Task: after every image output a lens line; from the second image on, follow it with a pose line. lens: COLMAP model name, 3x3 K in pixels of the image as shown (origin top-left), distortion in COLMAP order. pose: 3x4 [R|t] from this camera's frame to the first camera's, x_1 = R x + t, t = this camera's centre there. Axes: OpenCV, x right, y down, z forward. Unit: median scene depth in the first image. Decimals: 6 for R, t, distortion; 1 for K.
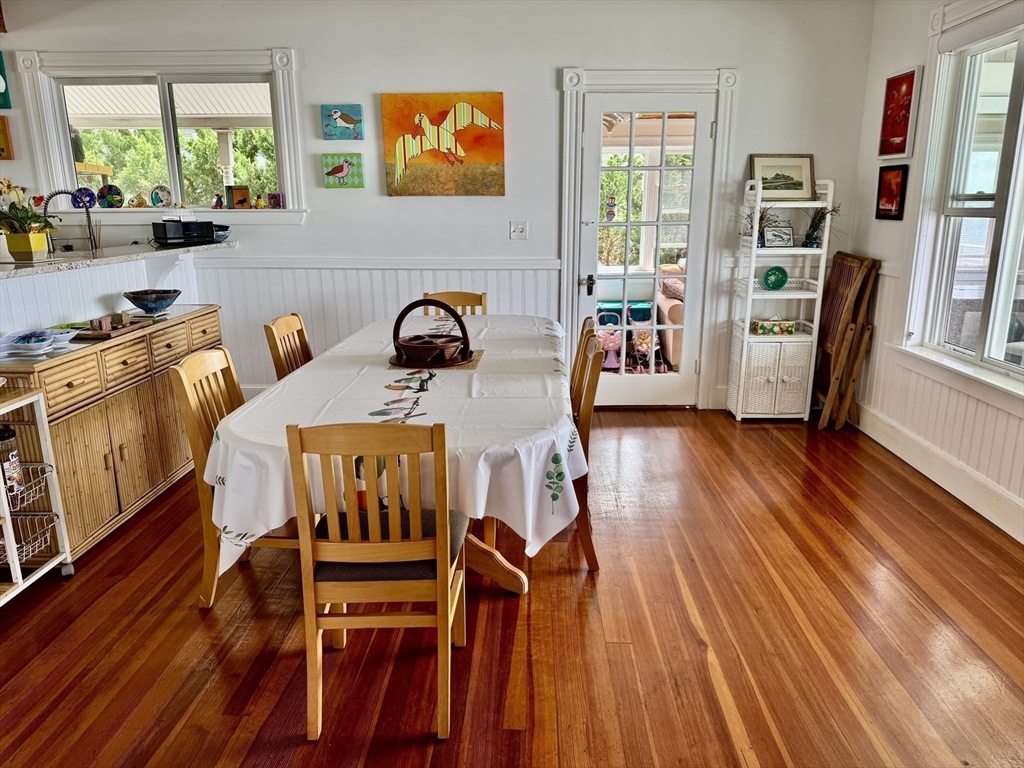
lens RADIAL K [[724.4, 0, 512.0], [0, 724.4, 384.0], [0, 0, 1]] dist [-0.028496, -0.002845]
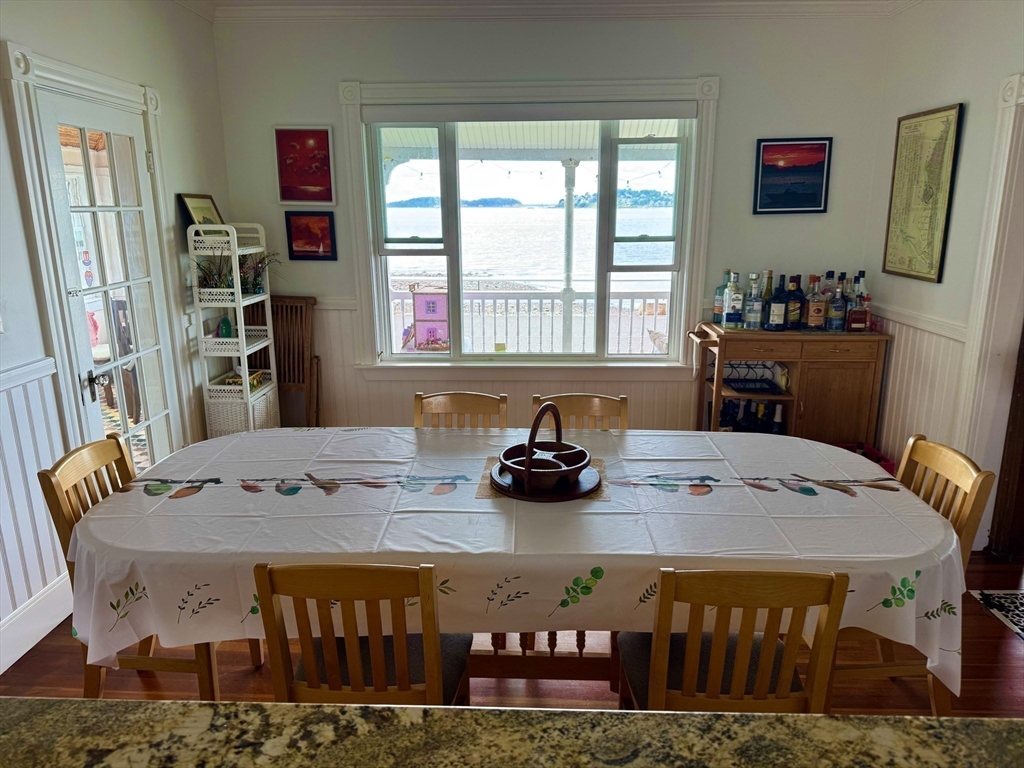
lens RADIAL K [[709.0, 0, 512.0], [0, 709.0, 384.0], [0, 0, 1]] dist [0.000353, 0.001099]
pose [[0.062296, -0.231295, 0.970887, -0.523445], [0.238309, 0.948087, 0.210572, -0.194259], [-0.969189, 0.218253, 0.114182, 0.589175]]
